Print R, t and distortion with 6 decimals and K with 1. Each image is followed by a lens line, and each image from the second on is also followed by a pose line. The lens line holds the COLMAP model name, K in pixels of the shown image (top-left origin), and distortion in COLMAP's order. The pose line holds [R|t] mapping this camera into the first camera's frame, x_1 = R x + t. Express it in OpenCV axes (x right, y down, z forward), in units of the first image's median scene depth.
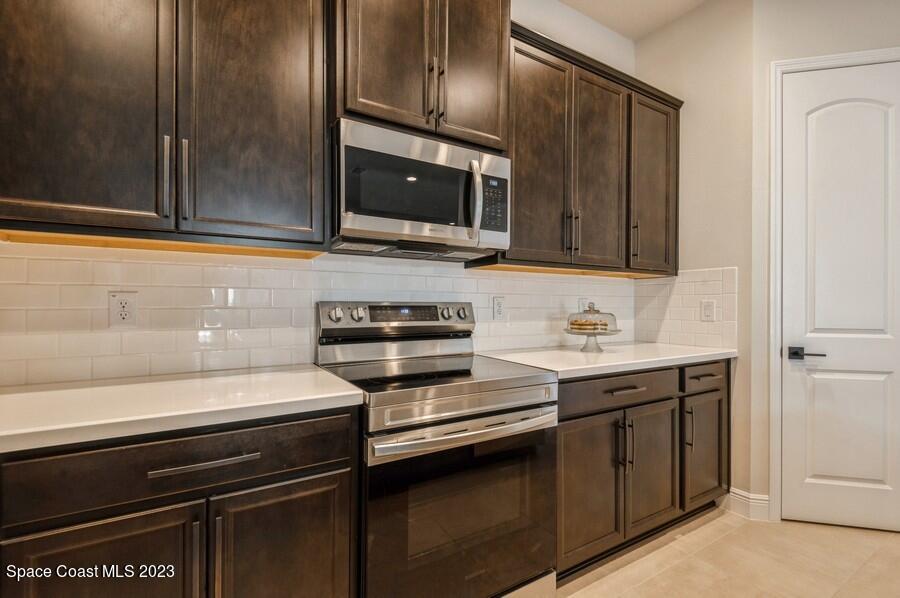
lens RADIAL K [[402.0, 0, 447.6], [0, 402.0, 301.6], [0, 0, 1]] dist [0.023300, -0.016901]
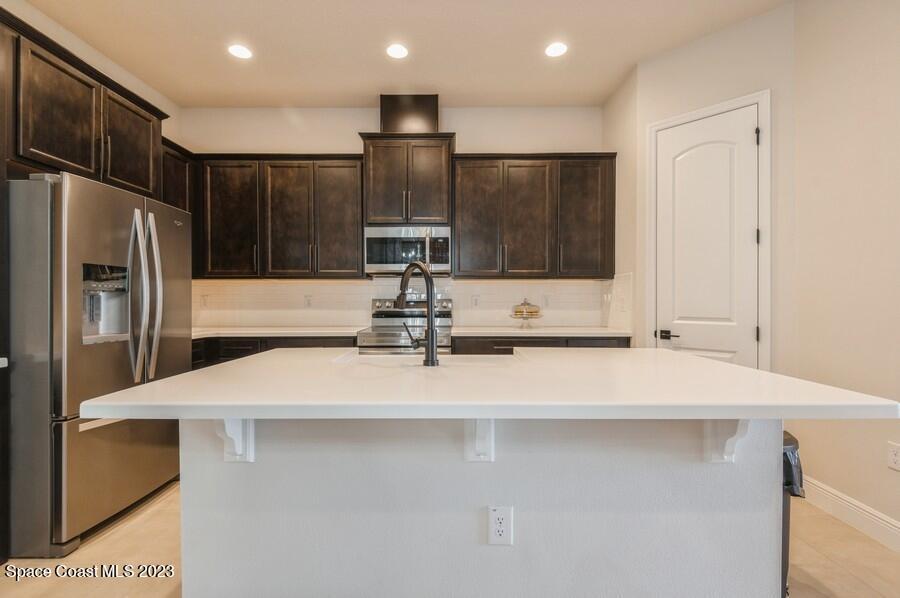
lens RADIAL K [[407.5, 0, 450.2], [0, 407.5, 298.0], [0, 0, 1]] dist [0.030981, -0.017692]
pose [[0.847672, -0.006581, -0.530480, 1.104869], [0.006678, 0.999976, -0.001735, 0.000370], [0.530478, -0.002072, 0.847696, -0.638112]]
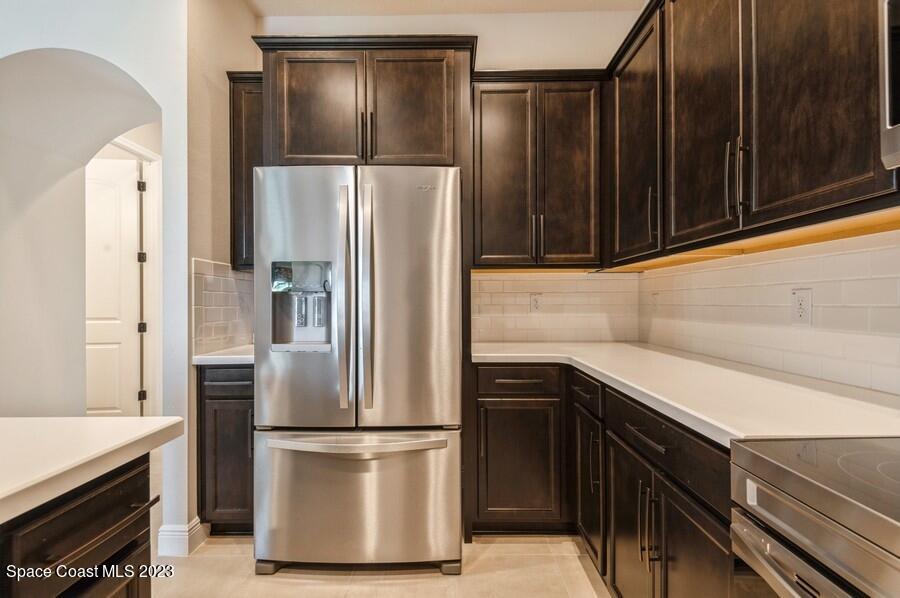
lens RADIAL K [[402.0, 0, 447.6], [0, 402.0, 301.6], [0, 0, 1]] dist [0.023300, -0.016901]
pose [[-0.526156, -0.004806, -0.850375, 0.353109], [0.005729, 0.999941, -0.009195, 0.007066], [0.850369, -0.009710, -0.526097, 0.557456]]
